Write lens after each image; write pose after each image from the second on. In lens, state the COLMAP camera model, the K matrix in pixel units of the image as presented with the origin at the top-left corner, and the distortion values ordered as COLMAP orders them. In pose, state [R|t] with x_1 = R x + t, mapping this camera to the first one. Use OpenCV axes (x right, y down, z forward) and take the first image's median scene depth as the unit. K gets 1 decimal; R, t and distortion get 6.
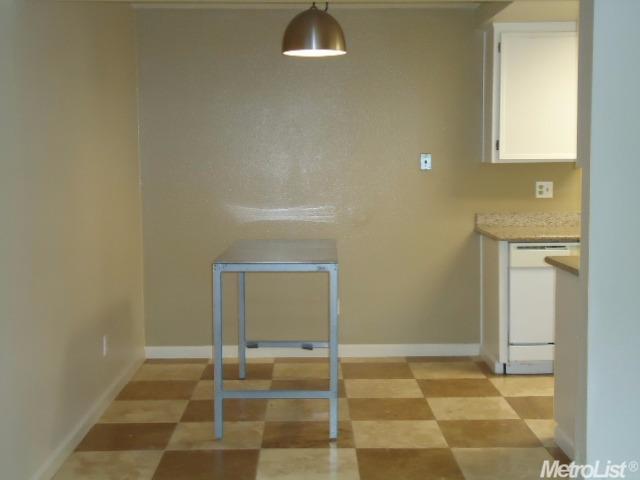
lens RADIAL K [[902.7, 0, 317.0], [0, 902.7, 234.5], [0, 0, 1]] dist [0.080691, 0.000000]
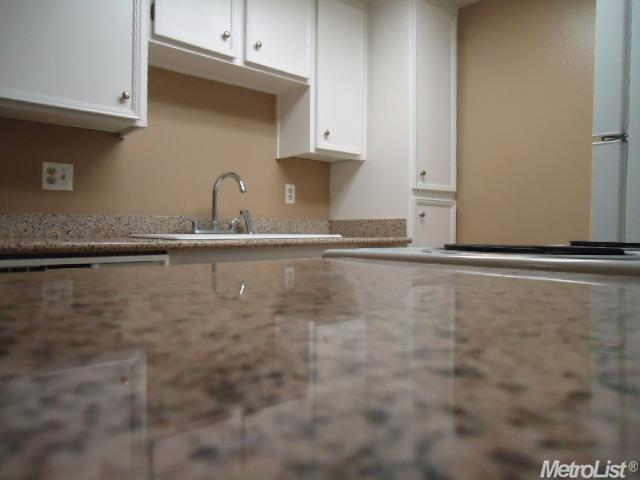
lens RADIAL K [[465.4, 0, 321.4], [0, 465.4, 235.1], [0, 0, 1]] dist [0.006820, 0.001765]
pose [[0.769119, 0.012662, 0.638981, 0.205042], [0.037723, 0.997161, -0.065164, 0.017793], [-0.637992, 0.074223, 0.766458, 0.714343]]
